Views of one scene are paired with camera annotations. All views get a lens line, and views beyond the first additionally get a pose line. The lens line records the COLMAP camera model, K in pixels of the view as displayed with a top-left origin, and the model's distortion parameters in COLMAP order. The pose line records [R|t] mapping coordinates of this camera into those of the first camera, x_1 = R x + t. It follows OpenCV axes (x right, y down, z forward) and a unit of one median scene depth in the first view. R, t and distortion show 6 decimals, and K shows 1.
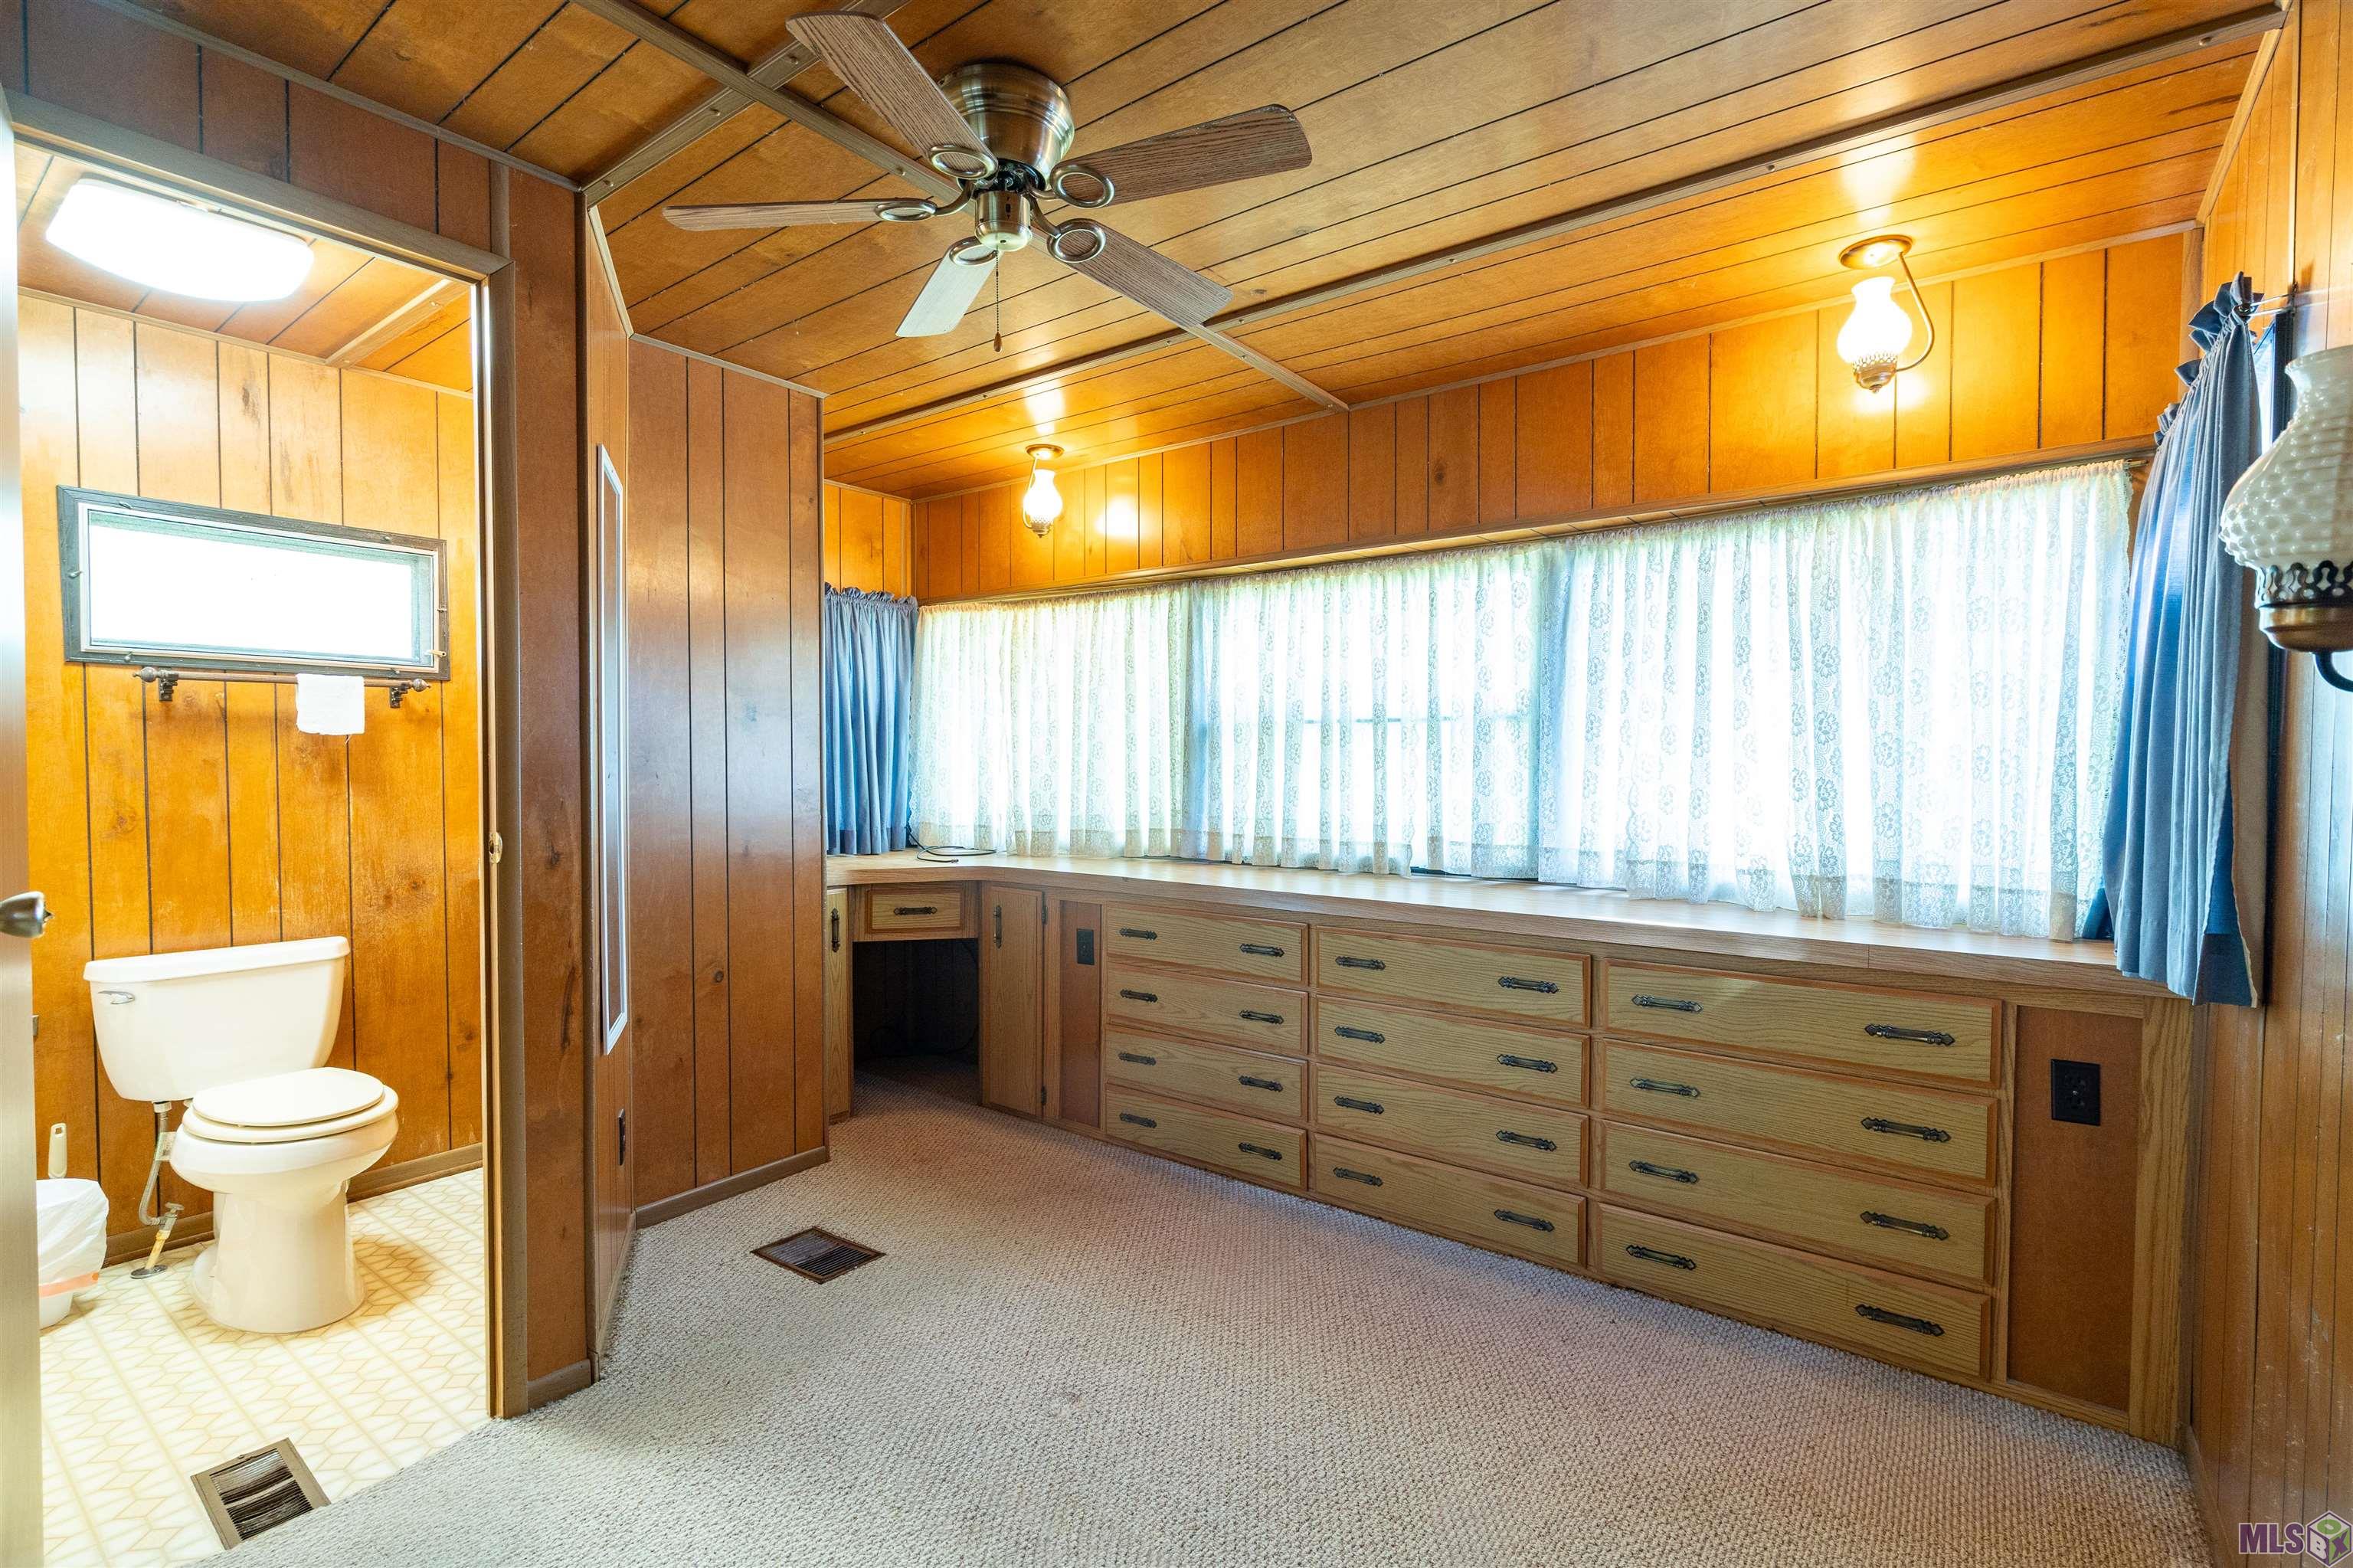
lens RADIAL K [[1078.4, 0, 1180.0], [0, 1078.4, 791.0], [0, 0, 1]] dist [-0.001121, 0.000130]
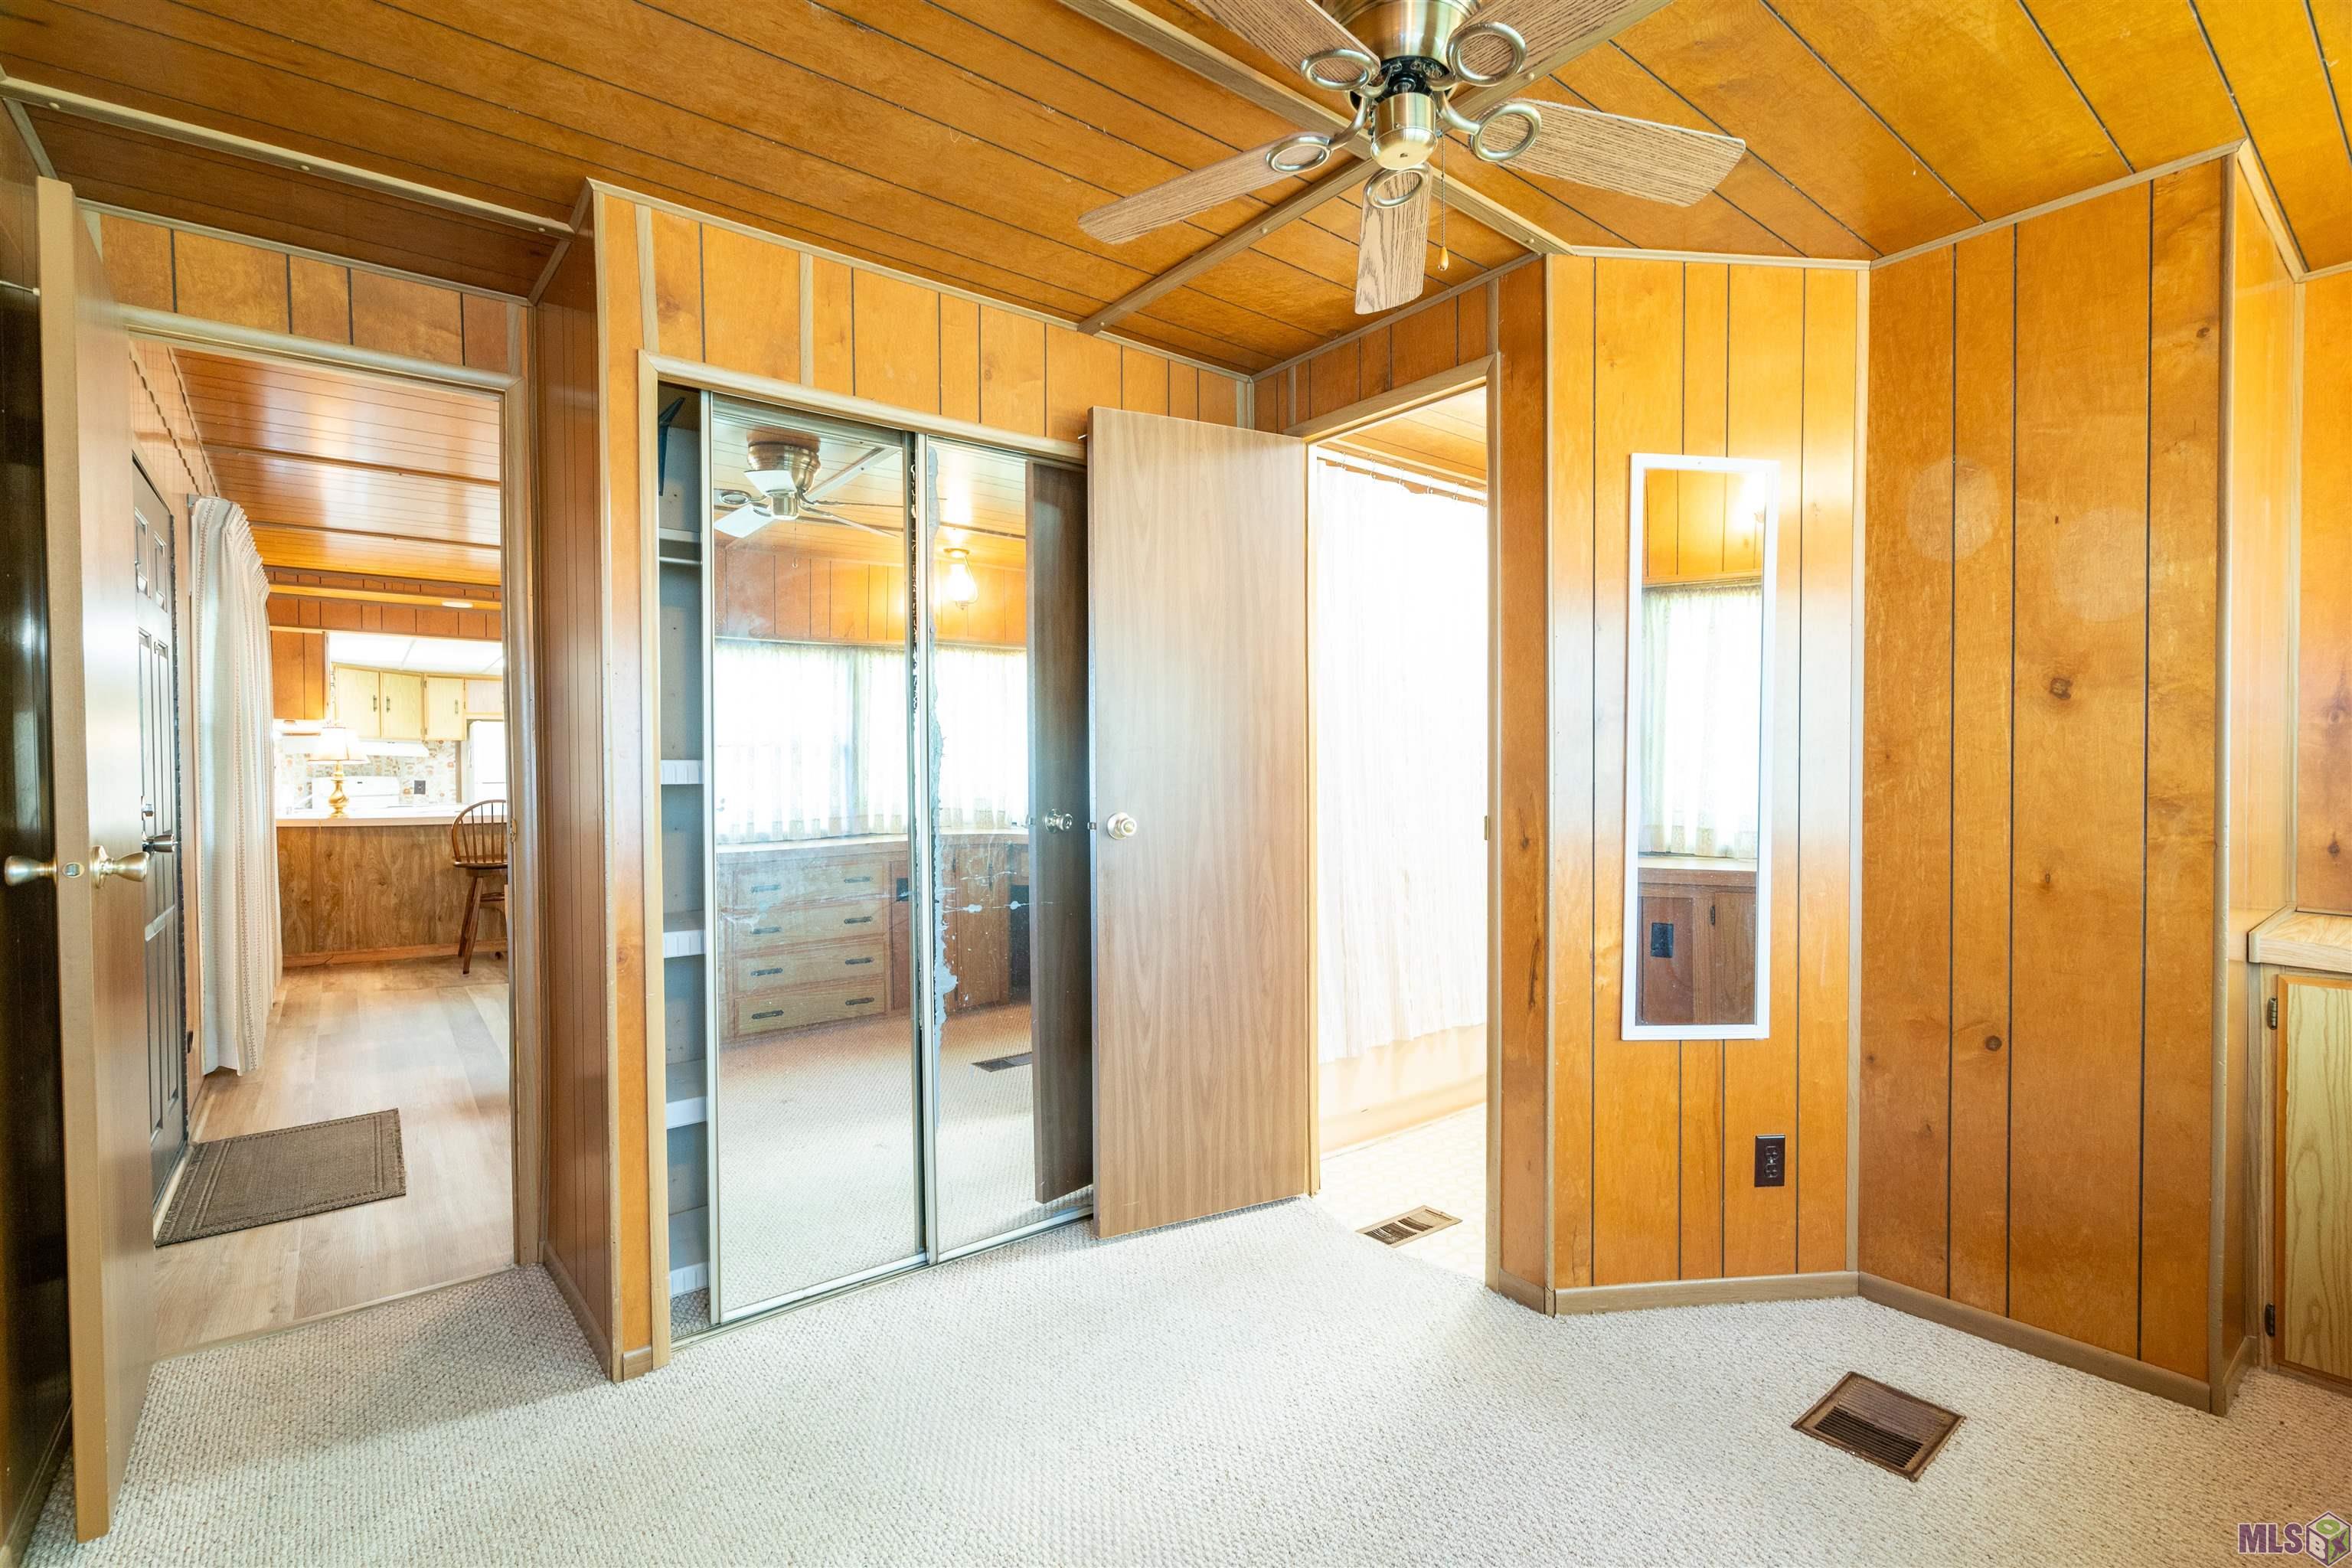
lens RADIAL K [[1077.9, 0, 1185.1], [0, 1077.9, 785.9], [0, 0, 1]] dist [-0.001121, 0.000130]
pose [[-0.252804, 0.020703, -0.967296, 0.752105], [-0.022000, 0.999390, 0.027140, -0.026123], [0.967267, 0.028142, -0.252195, 1.095219]]
